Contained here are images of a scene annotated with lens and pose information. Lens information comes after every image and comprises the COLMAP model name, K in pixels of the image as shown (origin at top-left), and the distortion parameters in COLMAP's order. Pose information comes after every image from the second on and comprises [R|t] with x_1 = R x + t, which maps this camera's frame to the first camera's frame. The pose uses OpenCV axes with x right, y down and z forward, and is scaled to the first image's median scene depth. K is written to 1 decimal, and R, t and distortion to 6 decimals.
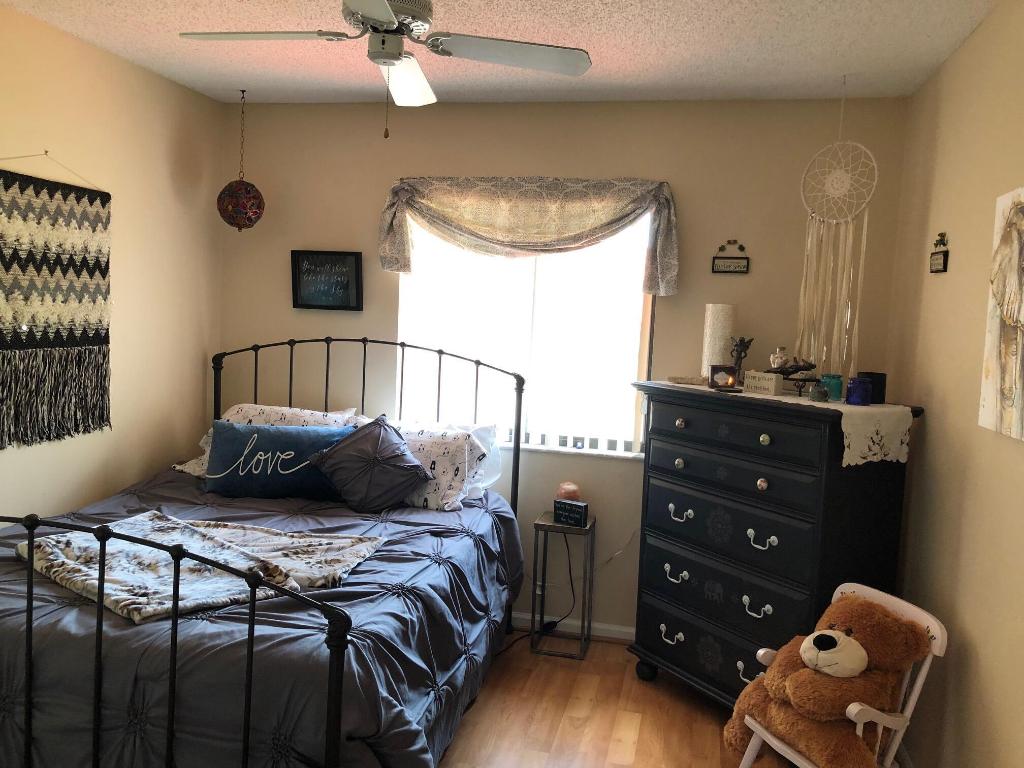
lens RADIAL K [[848.5, 0, 514.6], [0, 848.5, 383.5], [0, 0, 1]] dist [0.013047, 0.000836]
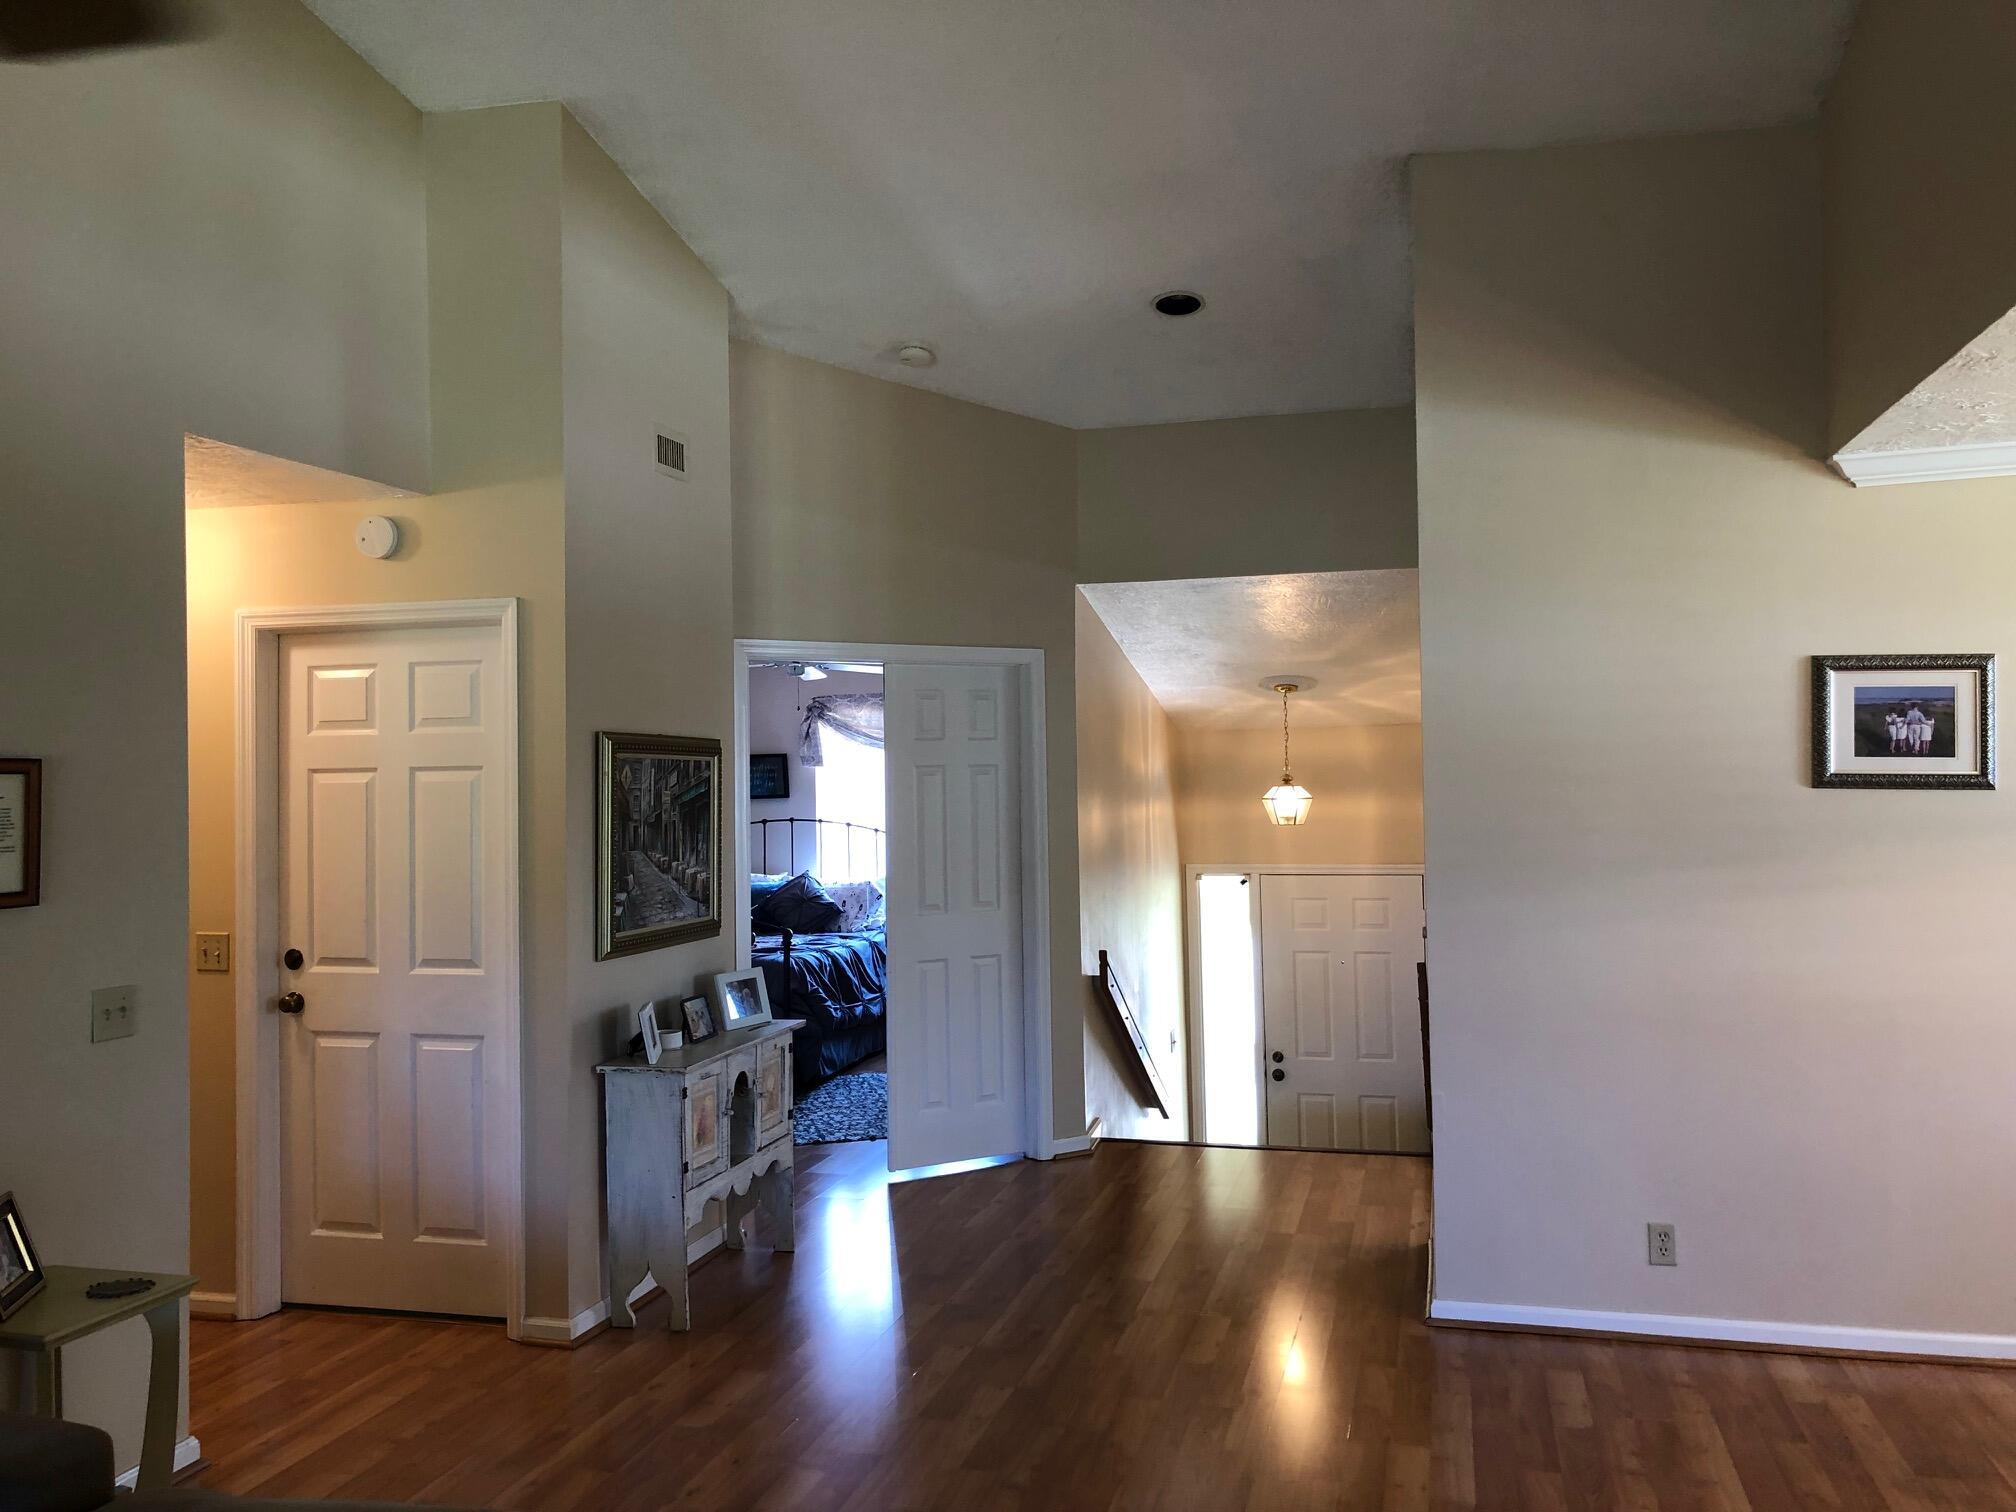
lens RADIAL K [[1670.4, 0, 1007.1], [0, 1670.4, 755.1], [0, 0, 1]] dist [0.013047, 0.000836]
pose [[0.997448, -0.061226, -0.036733, 0.276585], [0.057613, 0.994050, -0.092439, 0.116824], [0.042174, 0.090087, 0.995041, -1.684489]]
